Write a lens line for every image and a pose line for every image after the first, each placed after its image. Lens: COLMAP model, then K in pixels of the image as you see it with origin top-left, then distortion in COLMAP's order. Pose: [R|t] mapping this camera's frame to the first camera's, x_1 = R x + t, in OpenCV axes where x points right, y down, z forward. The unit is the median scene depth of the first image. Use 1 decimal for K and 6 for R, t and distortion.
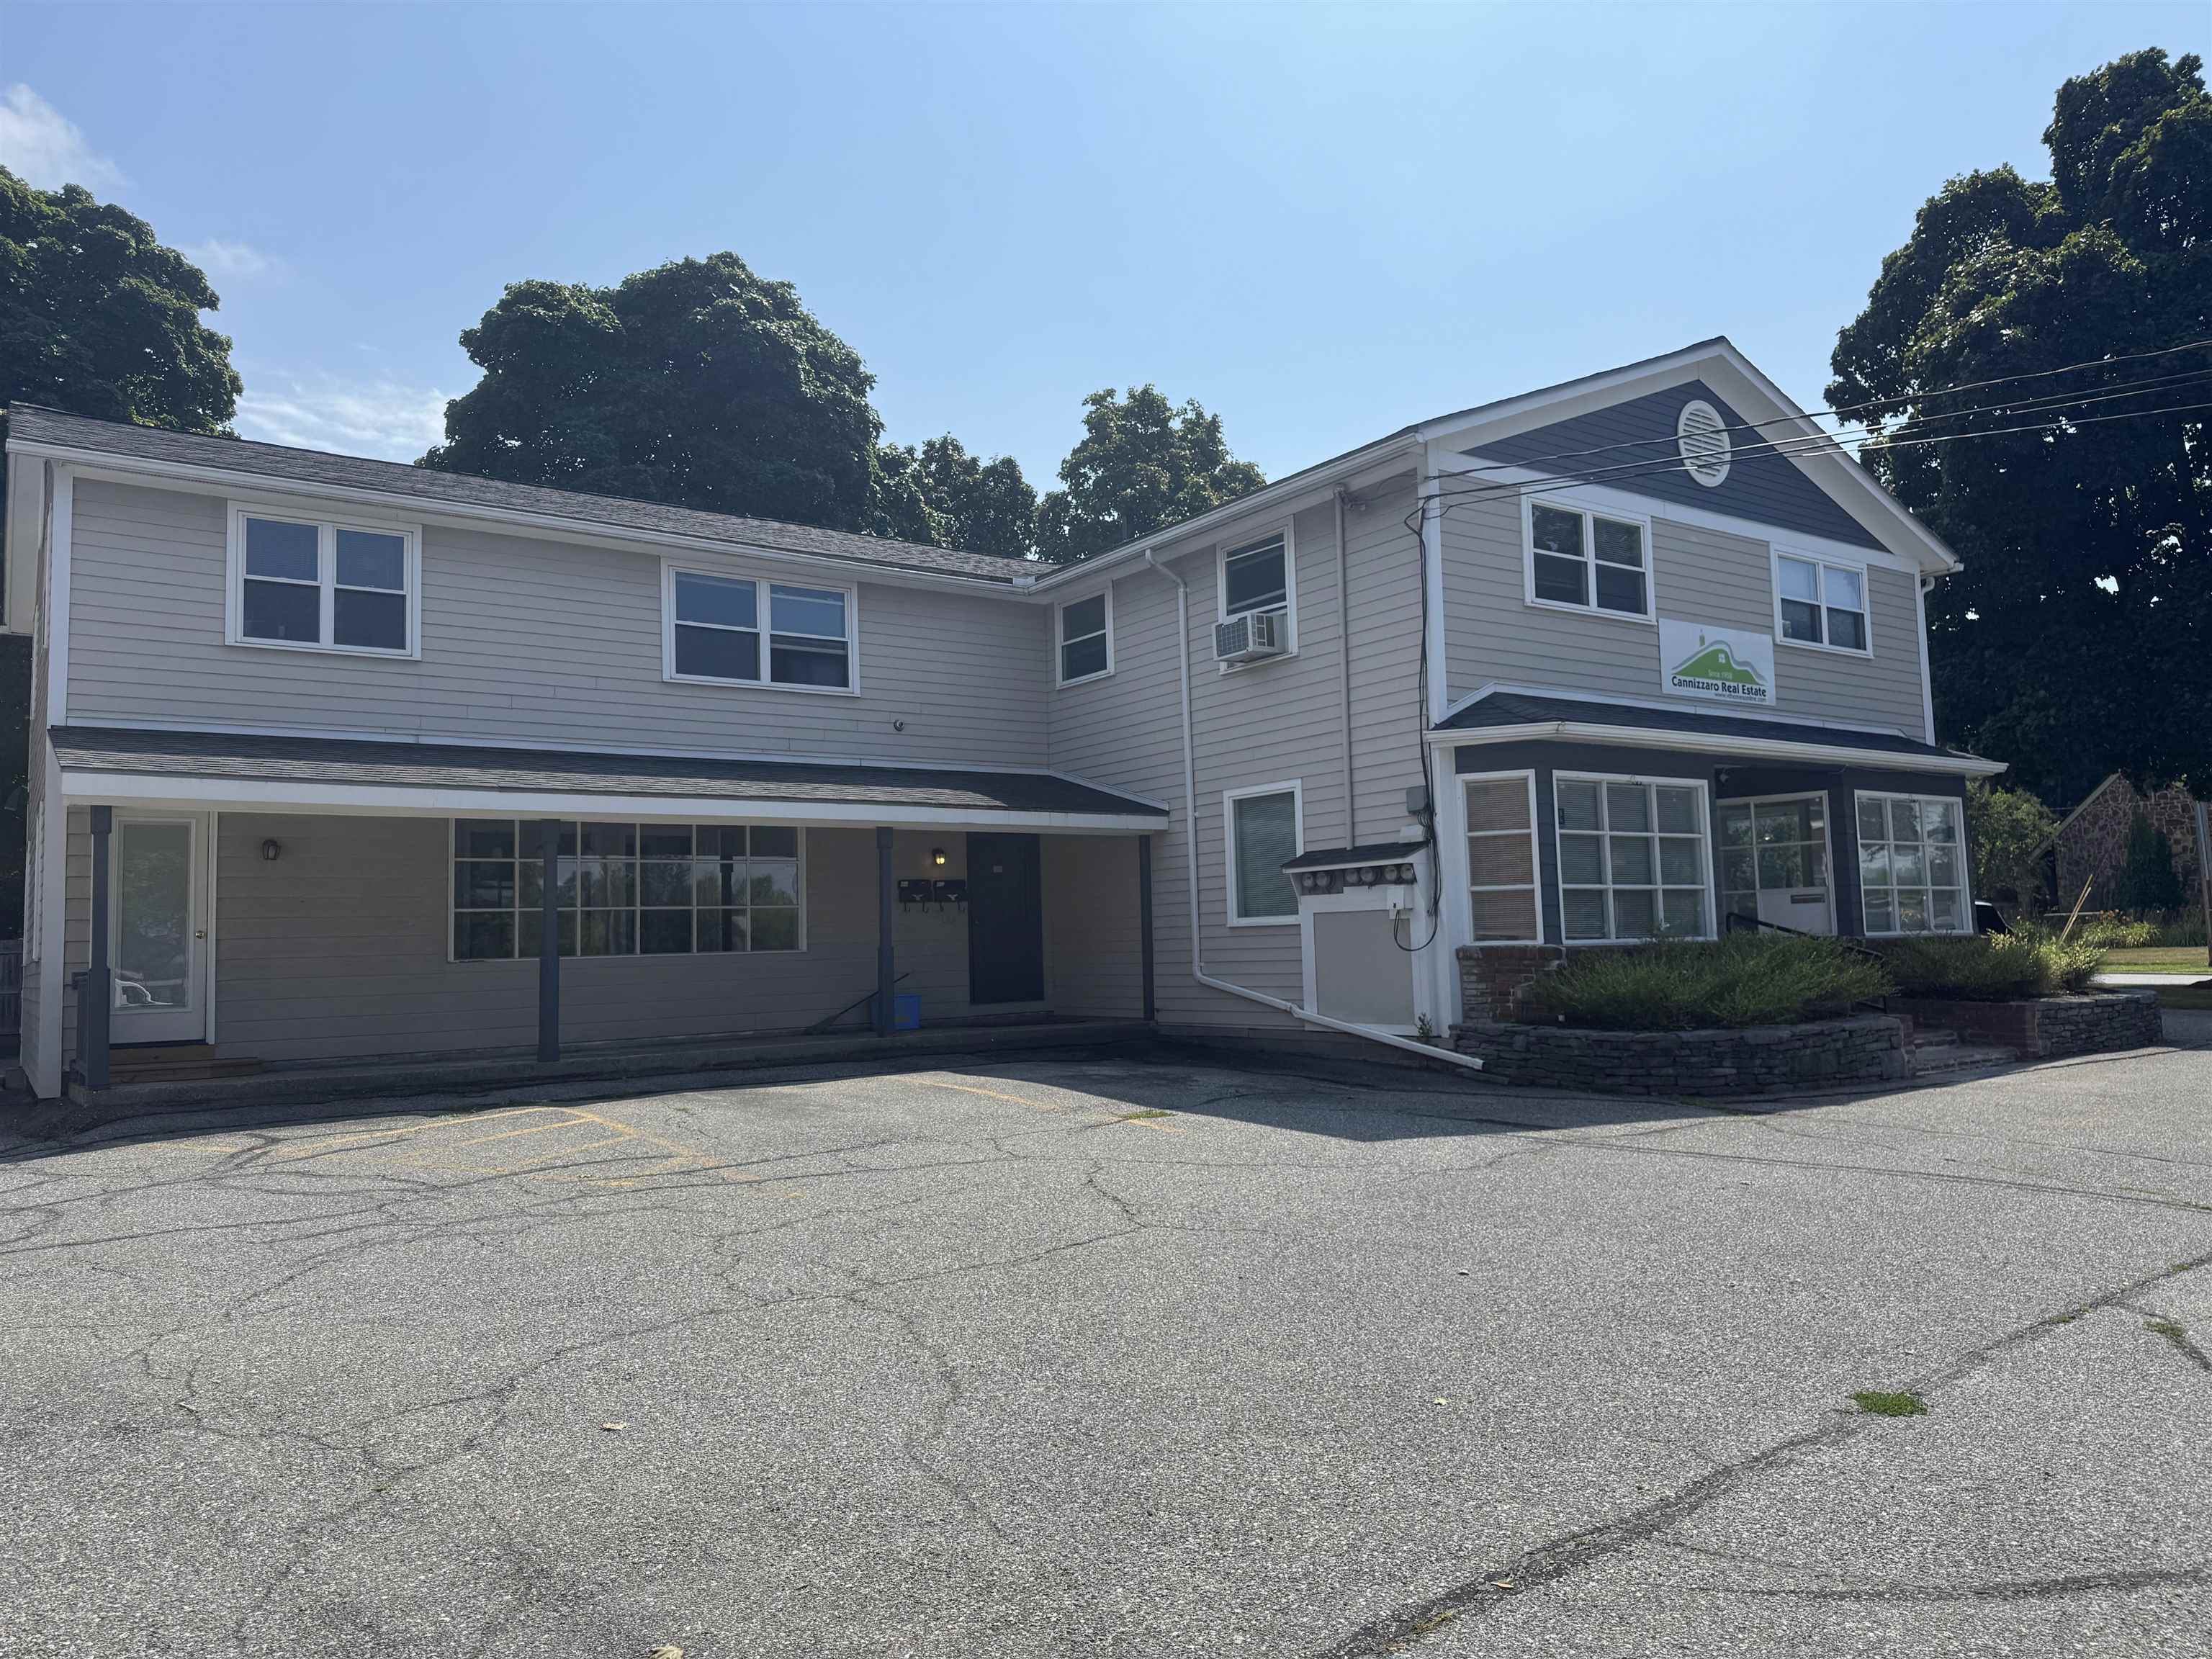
lens RADIAL K [[1586.6, 0, 1092.5], [0, 1586.6, 824.0], [0, 0, 1]] dist [0.068598, -0.086434]
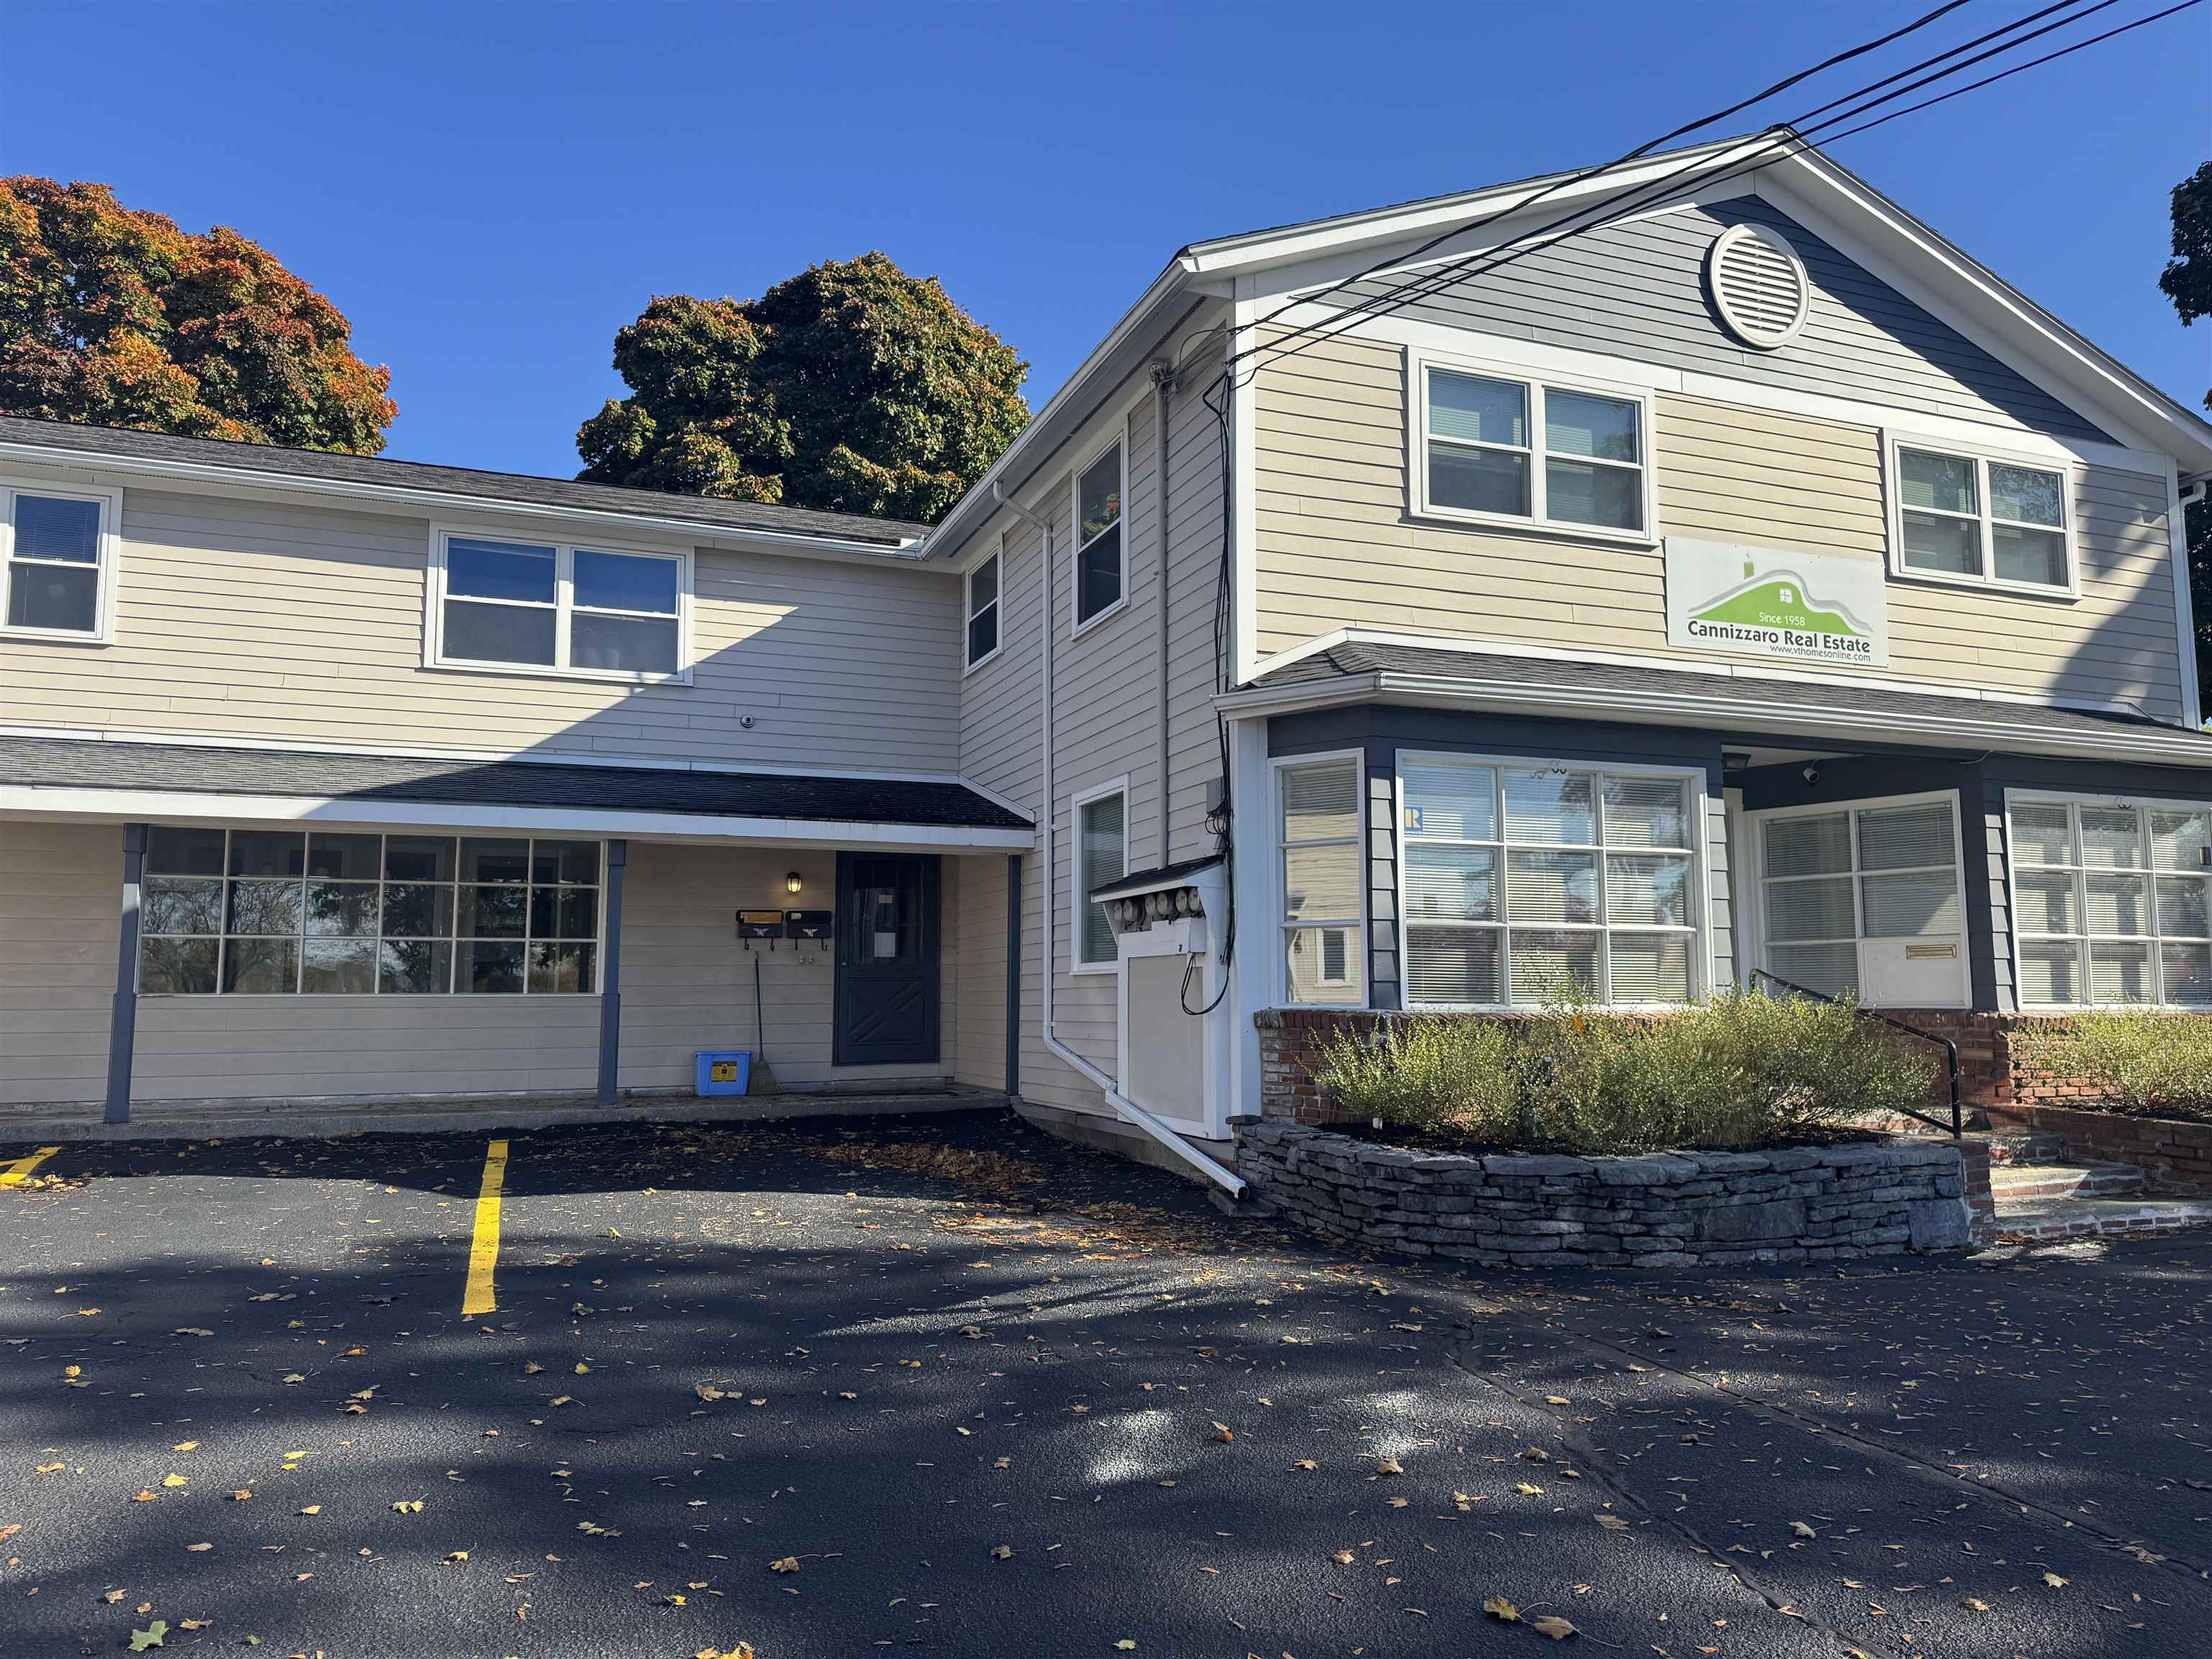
lens RADIAL K [[1586.6, 0, 1119.6], [0, 1586.6, 830.1], [0, 0, 1]] dist [0.068598, -0.086434]
pose [[0.968644, -0.000323, -0.248454, 0.298405], [-0.006318, 0.999644, -0.025932, 0.015943], [0.248374, 0.026689, 0.968296, 0.284409]]
